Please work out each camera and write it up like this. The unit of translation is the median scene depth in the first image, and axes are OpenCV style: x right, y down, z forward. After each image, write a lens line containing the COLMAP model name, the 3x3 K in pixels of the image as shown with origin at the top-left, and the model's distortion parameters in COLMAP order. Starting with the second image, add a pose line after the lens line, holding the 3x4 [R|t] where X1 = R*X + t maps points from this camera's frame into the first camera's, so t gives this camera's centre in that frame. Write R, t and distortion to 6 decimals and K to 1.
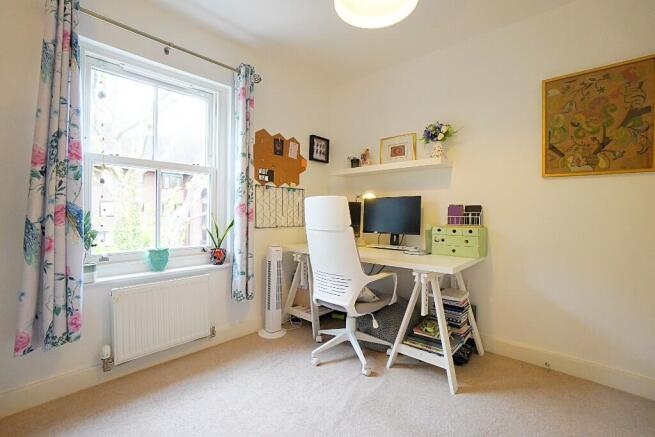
lens RADIAL K [[295.0, 0, 322.3], [0, 295.0, 214.8], [0, 0, 1]] dist [-0.058638, 0.016188]
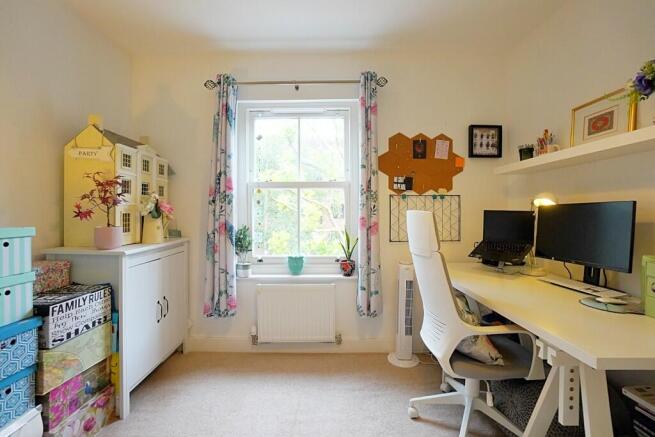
lens RADIAL K [[295.0, 0, 321.9], [0, 295.0, 215.5], [0, 0, 1]] dist [-0.058638, 0.016188]
pose [[0.663725, -0.004887, -0.747961, 0.368201], [0.006046, 0.999981, -0.001168, -0.042539], [0.747952, -0.003747, 0.663742, 0.250646]]
